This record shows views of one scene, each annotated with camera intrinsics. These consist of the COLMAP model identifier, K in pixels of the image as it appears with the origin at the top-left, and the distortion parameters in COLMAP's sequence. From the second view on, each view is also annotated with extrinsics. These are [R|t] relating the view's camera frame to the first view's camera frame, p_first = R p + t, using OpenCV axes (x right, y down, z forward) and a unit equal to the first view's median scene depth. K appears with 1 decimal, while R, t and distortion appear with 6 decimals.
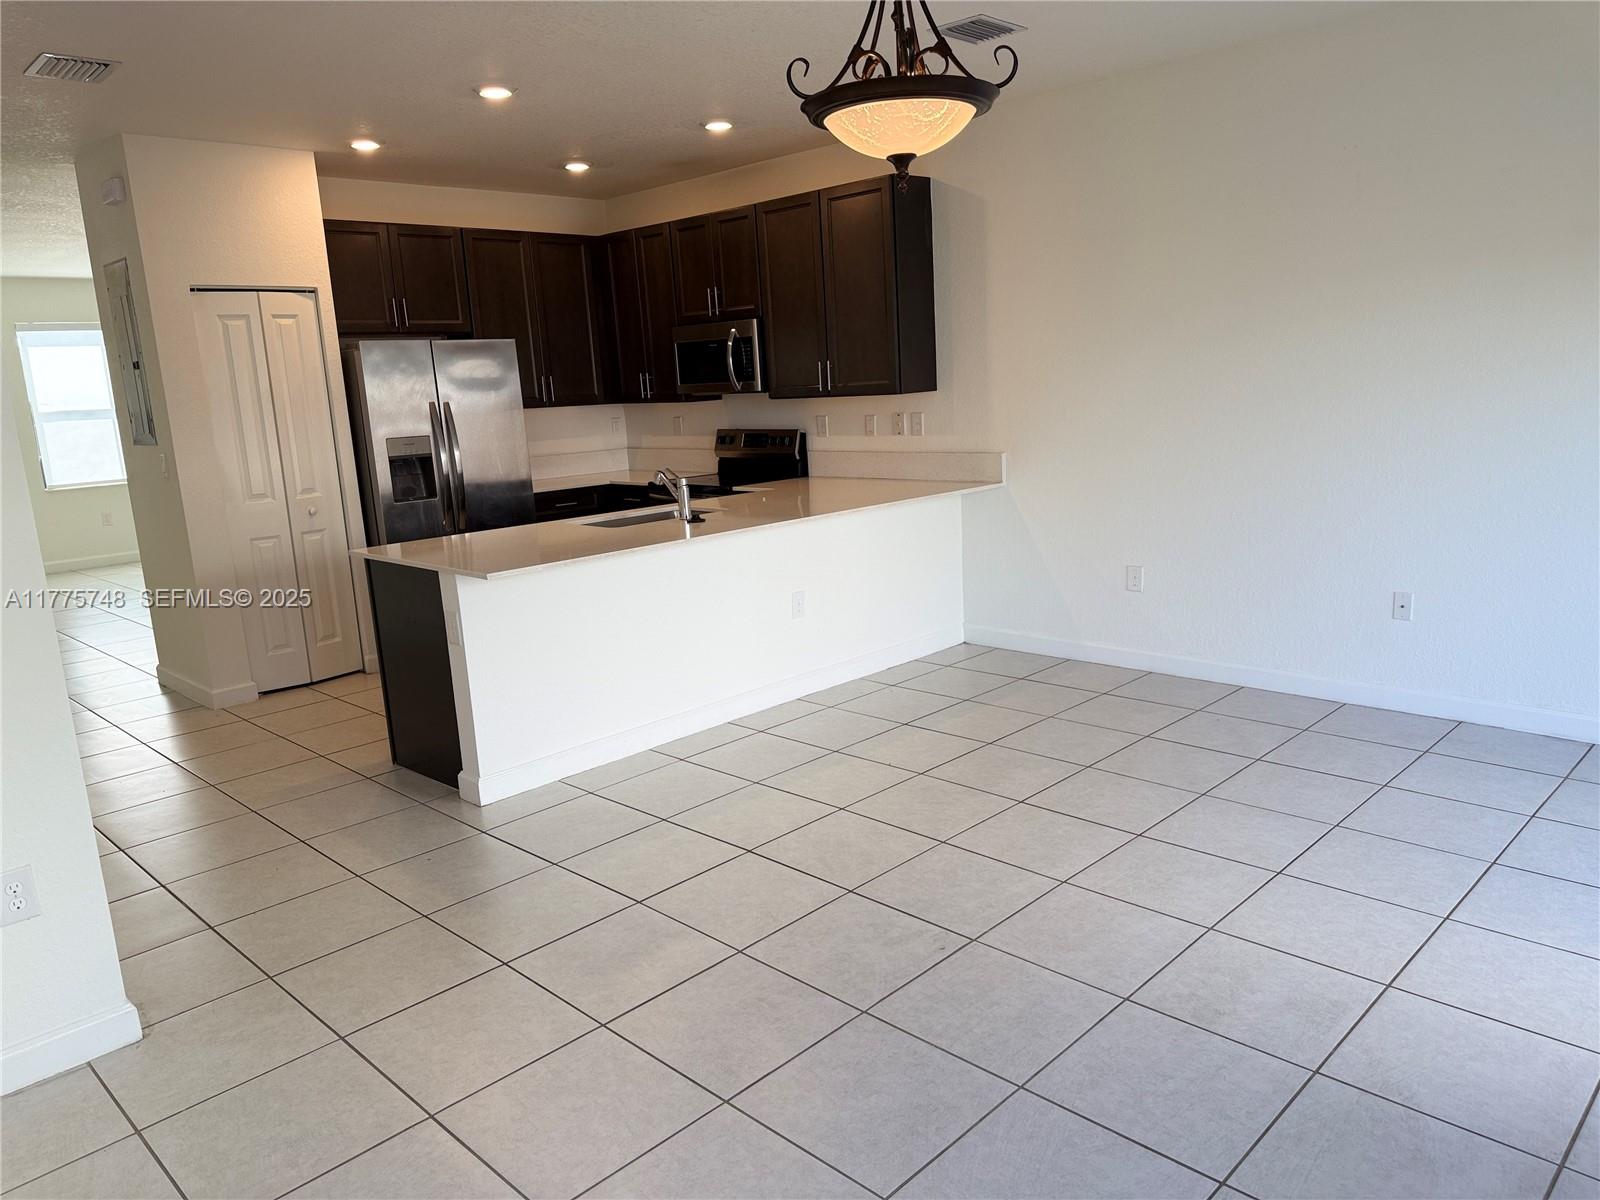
lens RADIAL K [[1121.5, 0, 813.2], [0, 1121.5, 611.9], [0, 0, 1]] dist [0.009633, -0.039434]
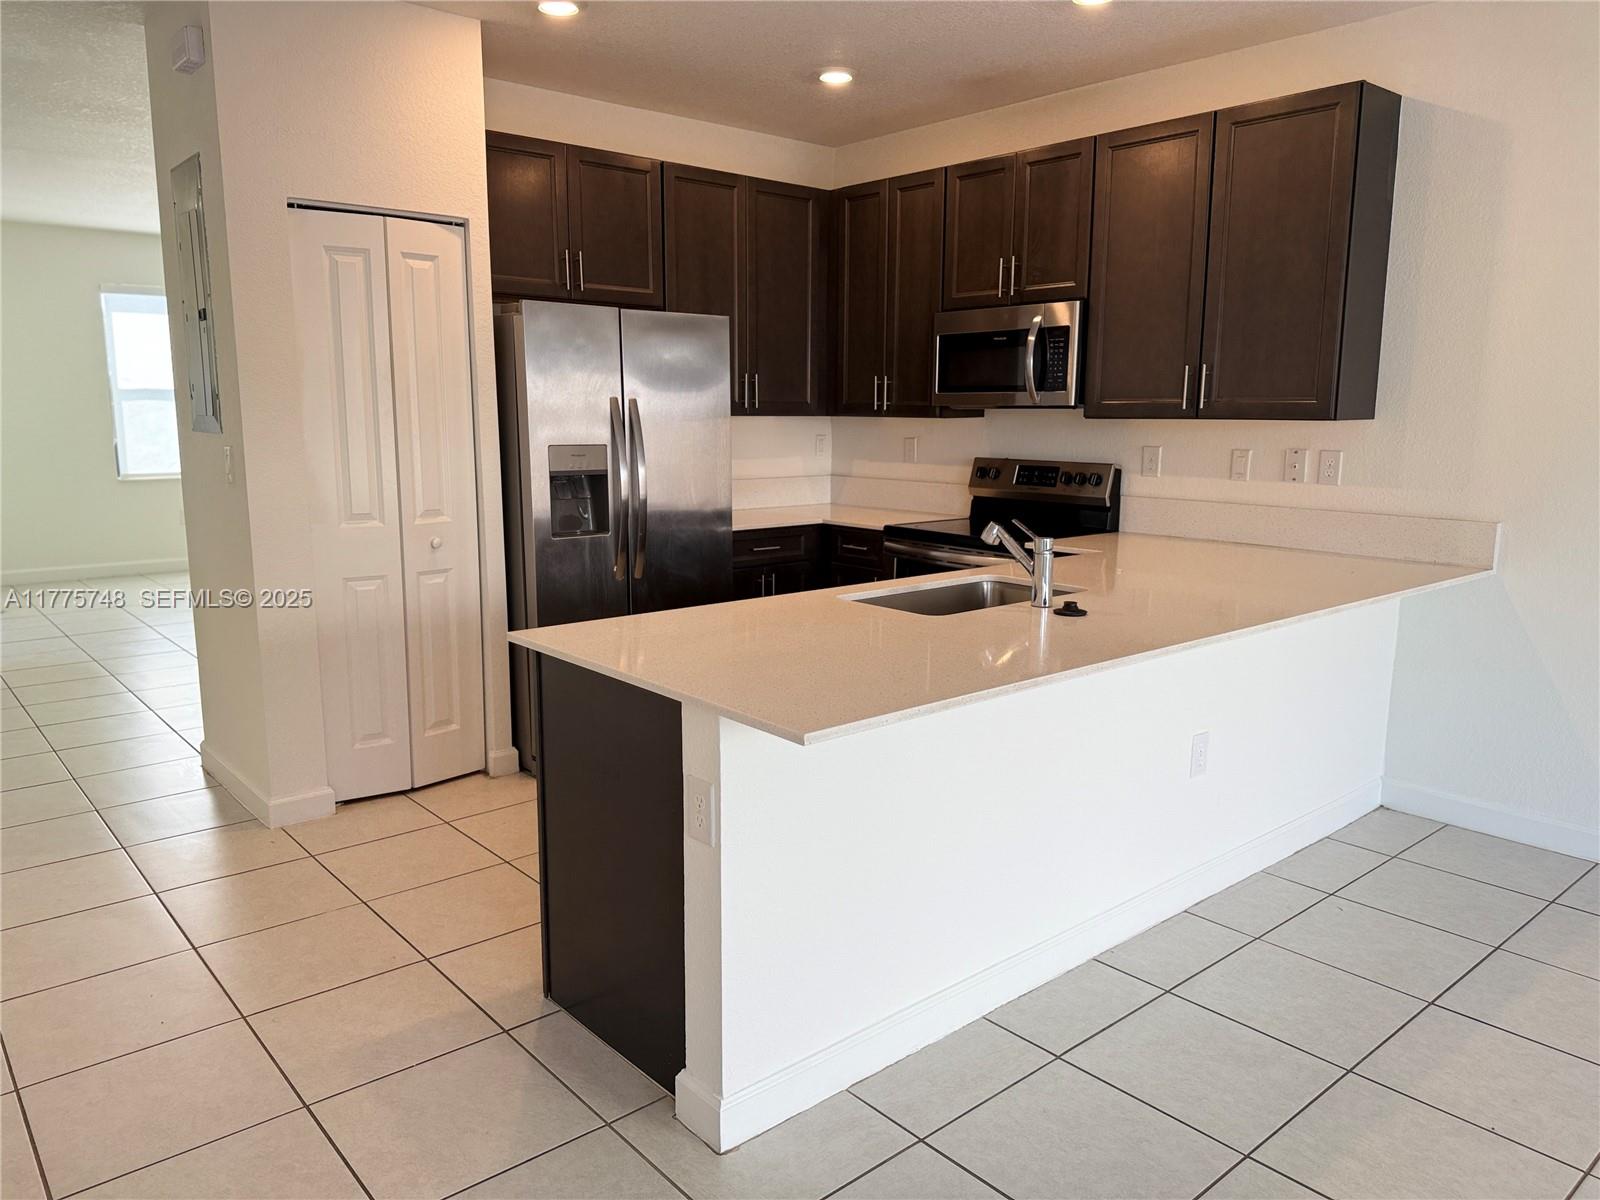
lens RADIAL K [[1121.5, 0, 802.4], [0, 1121.5, 595.0], [0, 0, 1]] dist [0.009633, -0.039434]
pose [[0.994557, 0.067774, -0.079136, -0.158130], [-0.070764, 0.996858, -0.035600, -0.046757], [0.076474, 0.041006, 0.996228, 0.317620]]
